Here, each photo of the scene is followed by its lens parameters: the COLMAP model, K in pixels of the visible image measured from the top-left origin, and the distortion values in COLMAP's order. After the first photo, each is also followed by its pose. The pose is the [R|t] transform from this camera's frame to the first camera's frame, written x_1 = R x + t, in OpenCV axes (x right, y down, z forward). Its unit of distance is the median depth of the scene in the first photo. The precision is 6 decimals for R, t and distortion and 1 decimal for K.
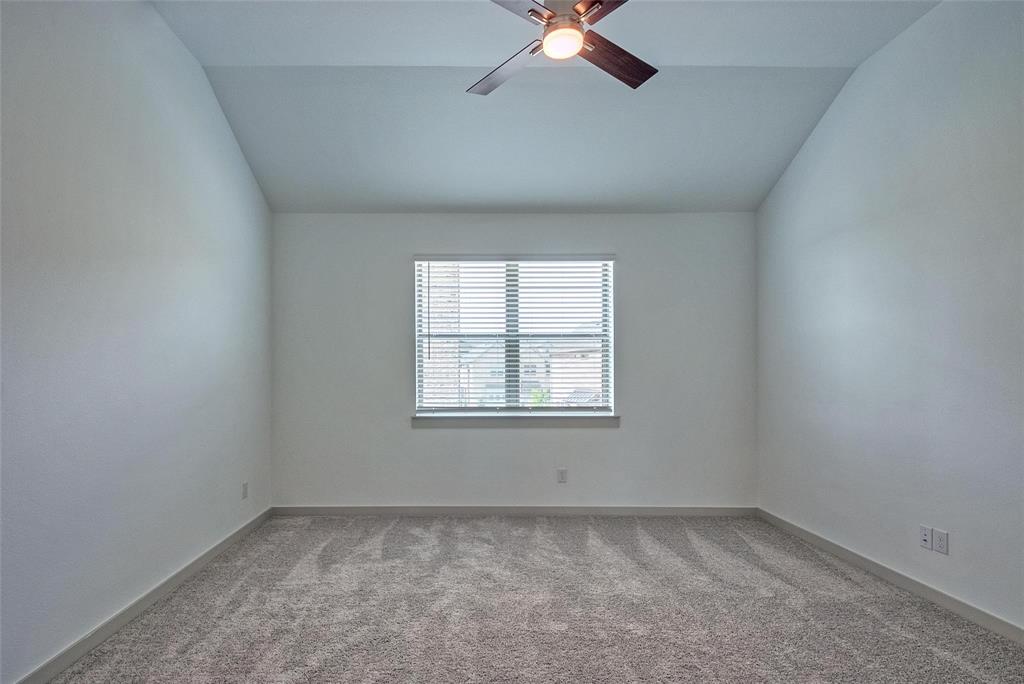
lens RADIAL K [[468.9, 0, 524.7], [0, 468.9, 372.5], [0, 0, 1]] dist [0.015214, -0.006389]
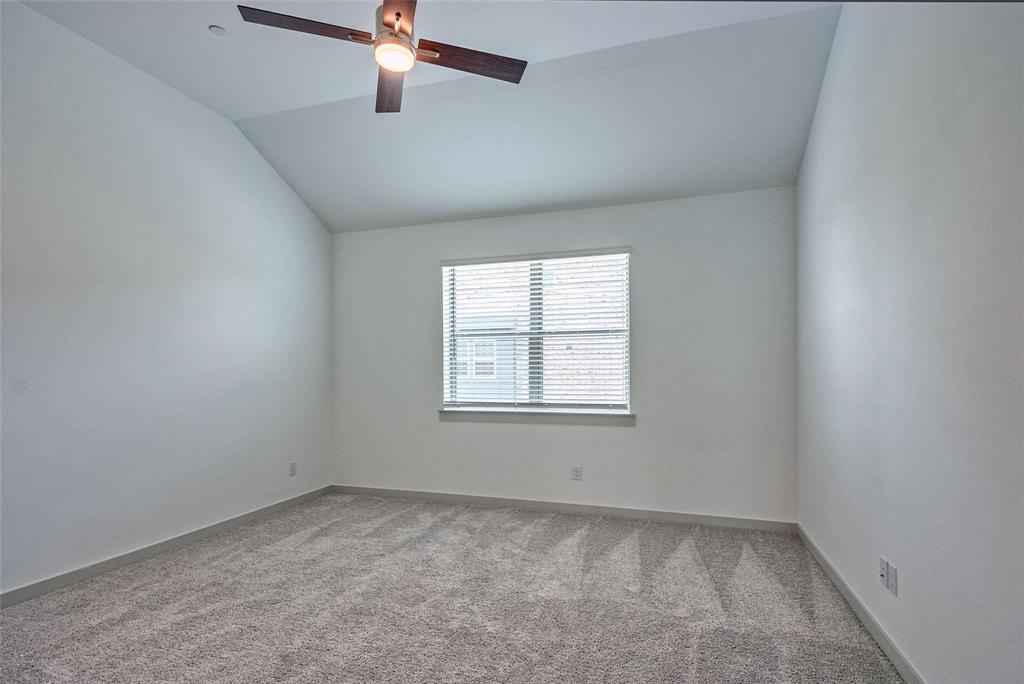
lens RADIAL K [[468.9, 0, 582.0], [0, 468.9, 368.9], [0, 0, 1]] dist [0.015214, -0.006389]
pose [[0.960269, -0.002687, -0.279063, 0.388819], [0.002477, 0.999996, -0.001104, 0.000447], [0.279065, 0.000369, 0.960272, 0.052175]]
